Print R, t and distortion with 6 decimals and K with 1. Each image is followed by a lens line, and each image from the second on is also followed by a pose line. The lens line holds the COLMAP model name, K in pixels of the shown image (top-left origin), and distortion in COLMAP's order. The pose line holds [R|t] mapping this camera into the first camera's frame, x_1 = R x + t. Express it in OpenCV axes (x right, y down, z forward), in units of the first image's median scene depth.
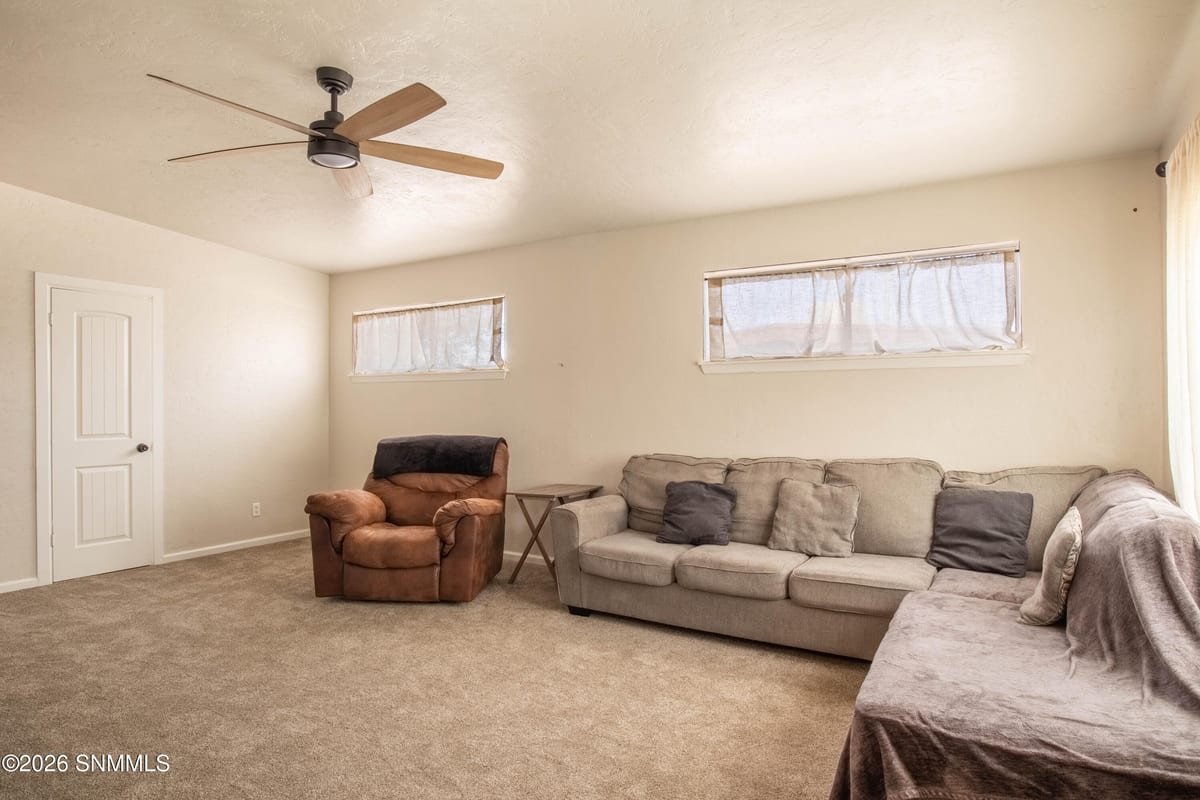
lens RADIAL K [[677.1, 0, 599.1], [0, 677.1, 402.4], [0, 0, 1]] dist [-0.046953, 0.018823]
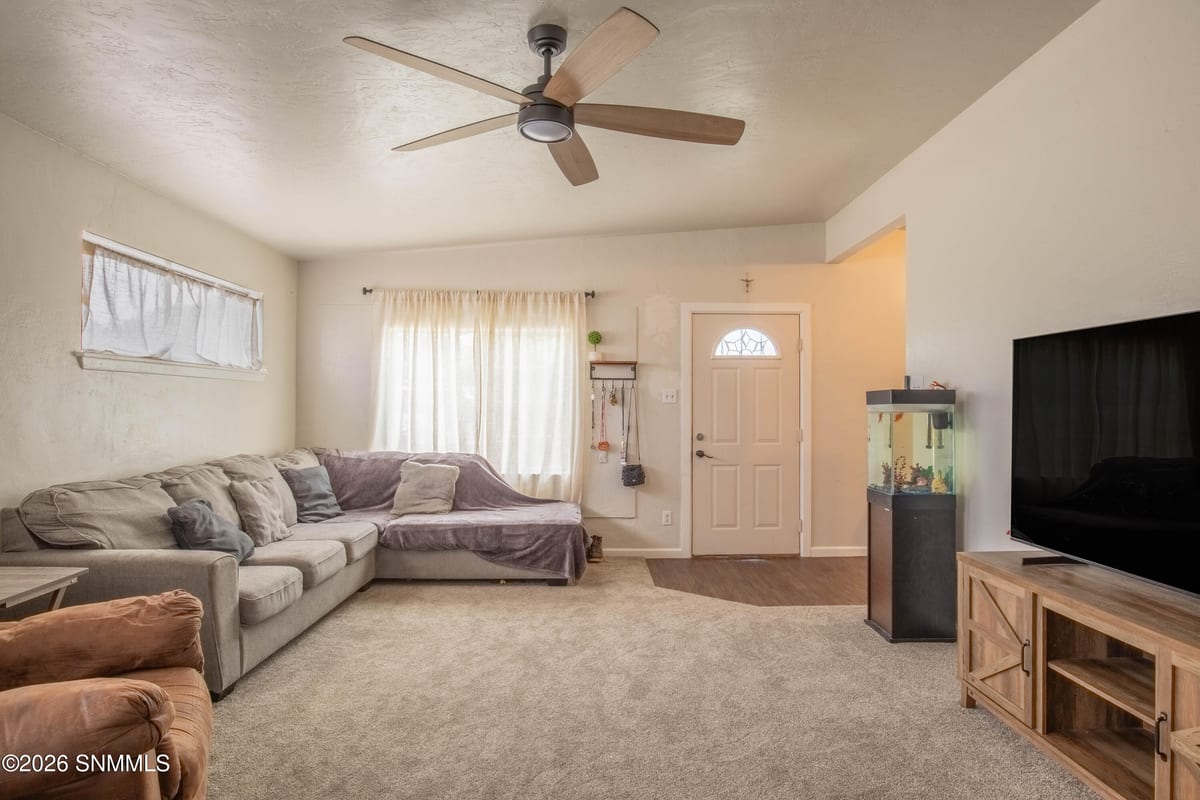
lens RADIAL K [[677.1, 0, 606.3], [0, 677.1, 403.4], [0, 0, 1]] dist [-0.046953, 0.018823]
pose [[-0.537080, 0.005272, 0.843515, -0.941932], [-0.005553, 0.999937, -0.009785, -0.000511], [-0.843513, -0.009939, -0.537016, 1.128374]]
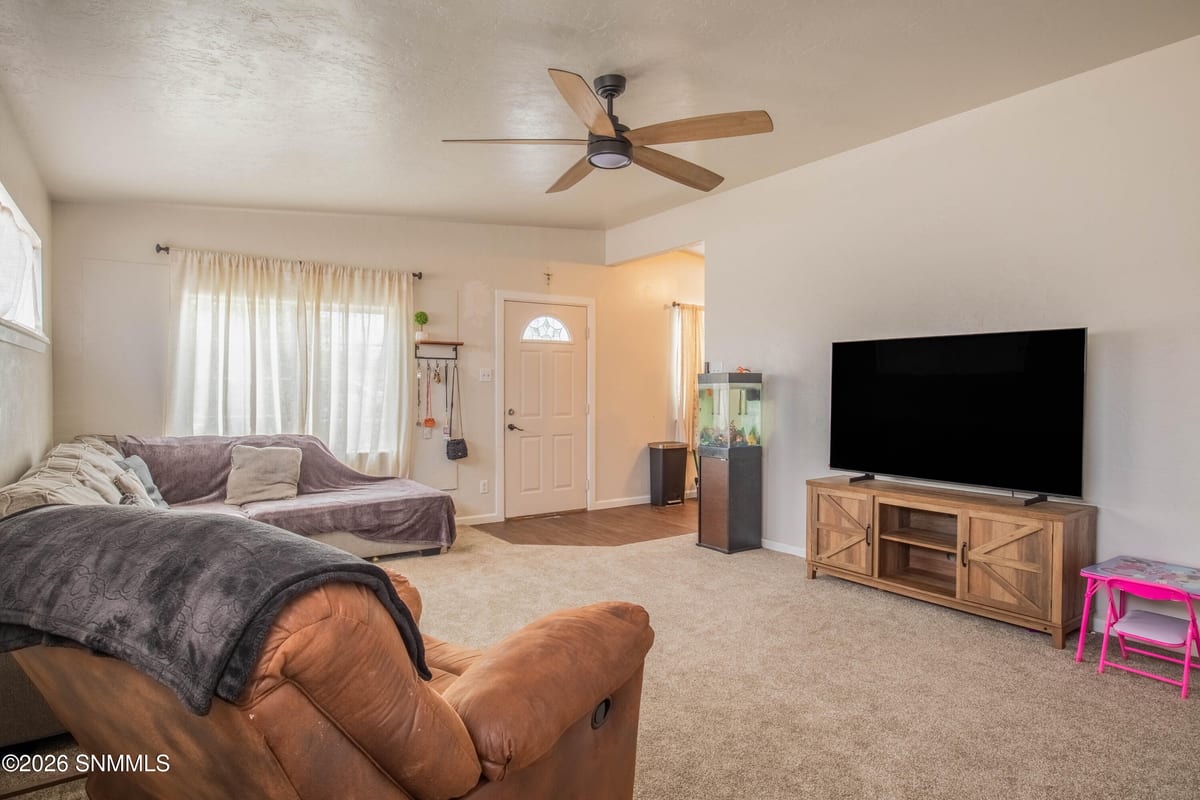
lens RADIAL K [[677.1, 0, 606.9], [0, 677.1, 401.7], [0, 0, 1]] dist [-0.046953, 0.018823]
pose [[-0.914016, -0.009352, 0.405570, -0.667359], [-0.002433, 0.999843, 0.017572, 0.003022], [-0.405671, 0.015074, -0.913895, 1.604640]]
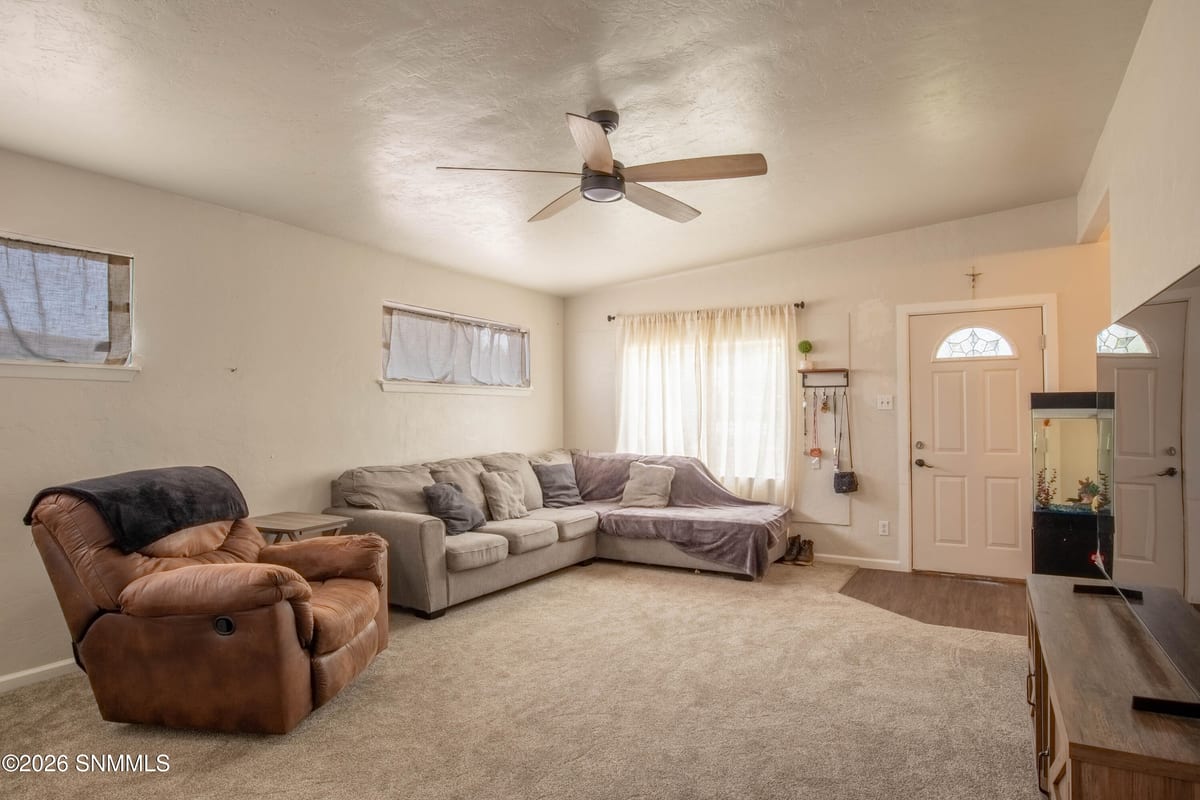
lens RADIAL K [[677.1, 0, 607.1], [0, 677.1, 402.4], [0, 0, 1]] dist [-0.046953, 0.018823]
pose [[-0.026751, 0.021203, 0.999417, -1.193054], [-0.000783, 0.999774, -0.021232, -0.001286], [-0.999642, -0.001351, -0.026728, 0.824546]]
